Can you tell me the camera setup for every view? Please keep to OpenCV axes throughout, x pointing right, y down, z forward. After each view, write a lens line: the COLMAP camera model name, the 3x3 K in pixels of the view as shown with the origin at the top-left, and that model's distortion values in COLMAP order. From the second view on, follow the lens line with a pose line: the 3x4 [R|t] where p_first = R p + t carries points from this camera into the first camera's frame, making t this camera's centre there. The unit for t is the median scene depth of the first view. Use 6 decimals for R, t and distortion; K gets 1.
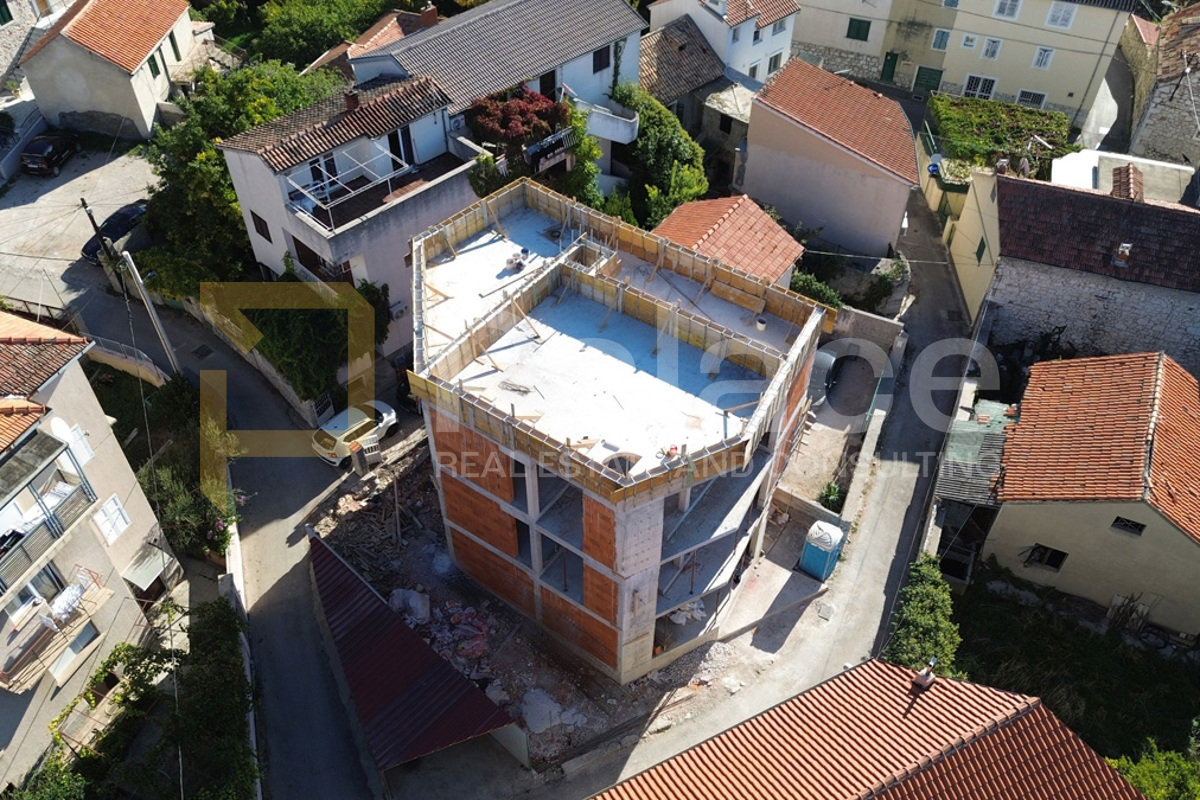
lens RADIAL K [[994.5, 0, 600.0], [0, 994.5, 400.0], [0, 0, 1]] dist [0.039152, -0.007130]
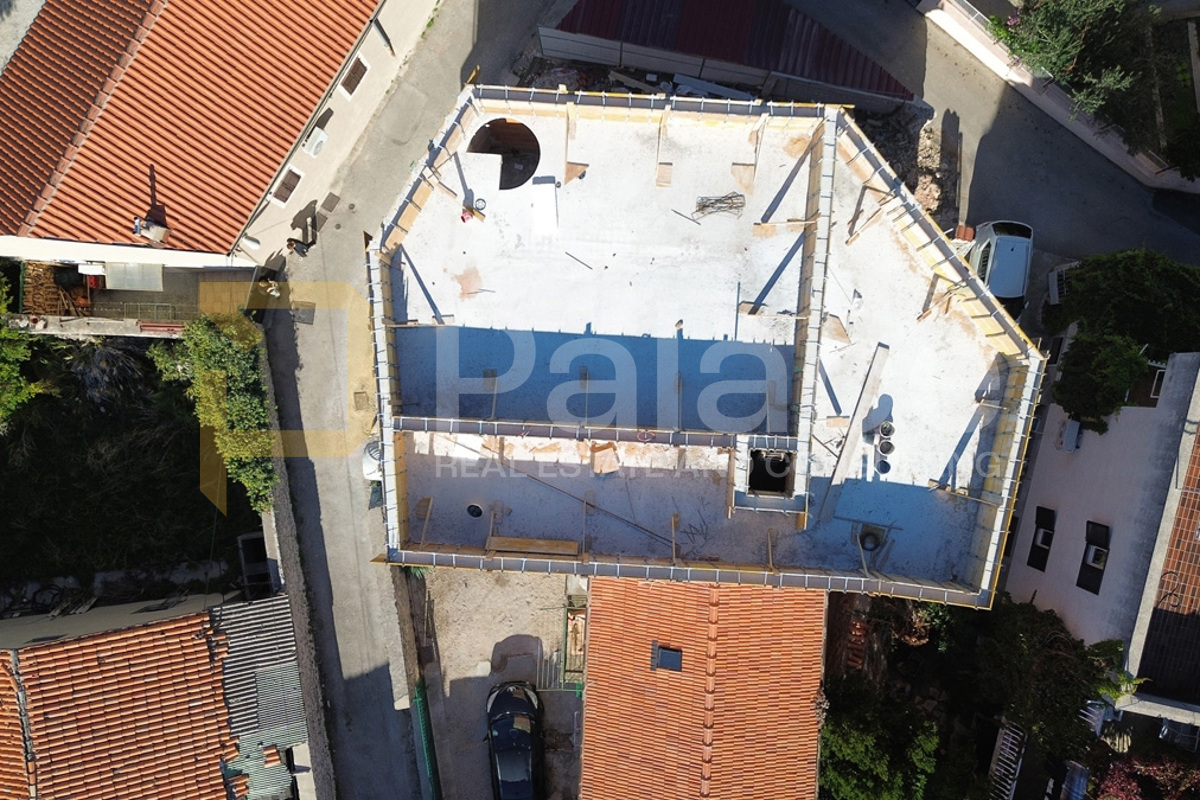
lens RADIAL K [[994.5, 0, 600.0], [0, 994.5, 400.0], [0, 0, 1]] dist [0.039152, -0.007130]
pose [[-0.852690, 0.522311, 0.010558, 0.039412], [-0.376047, -0.627688, 0.681613, -0.428034], [0.362641, 0.577234, 0.731637, 0.428042]]
